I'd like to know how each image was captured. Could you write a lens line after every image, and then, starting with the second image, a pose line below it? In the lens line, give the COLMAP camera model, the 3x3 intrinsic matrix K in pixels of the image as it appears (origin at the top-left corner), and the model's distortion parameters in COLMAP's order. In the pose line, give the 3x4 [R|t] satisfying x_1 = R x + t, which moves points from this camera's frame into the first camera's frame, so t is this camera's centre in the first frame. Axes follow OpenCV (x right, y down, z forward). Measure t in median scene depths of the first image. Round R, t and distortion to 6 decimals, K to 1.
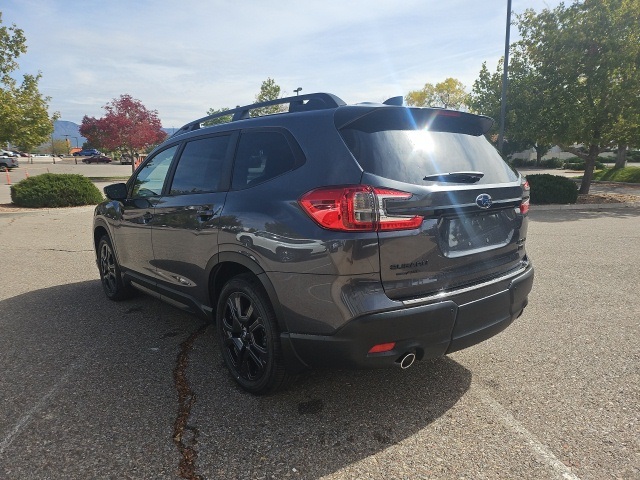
lens RADIAL K [[451.0, 0, 320.0], [0, 451.0, 240.0], [0, 0, 1]] dist [-0.002011, -0.004440]
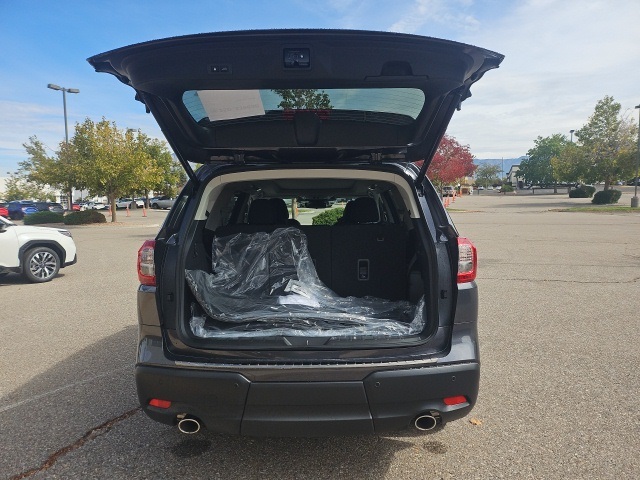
lens RADIAL K [[451.0, 0, 320.0], [0, 451.0, 240.0], [0, 0, 1]] dist [-0.002011, -0.004440]
pose [[0.751658, 0.051232, -0.657560, 0.158367], [-0.095778, 0.994889, -0.031970, -0.018638], [0.652562, 0.087010, 0.752723, 0.068729]]
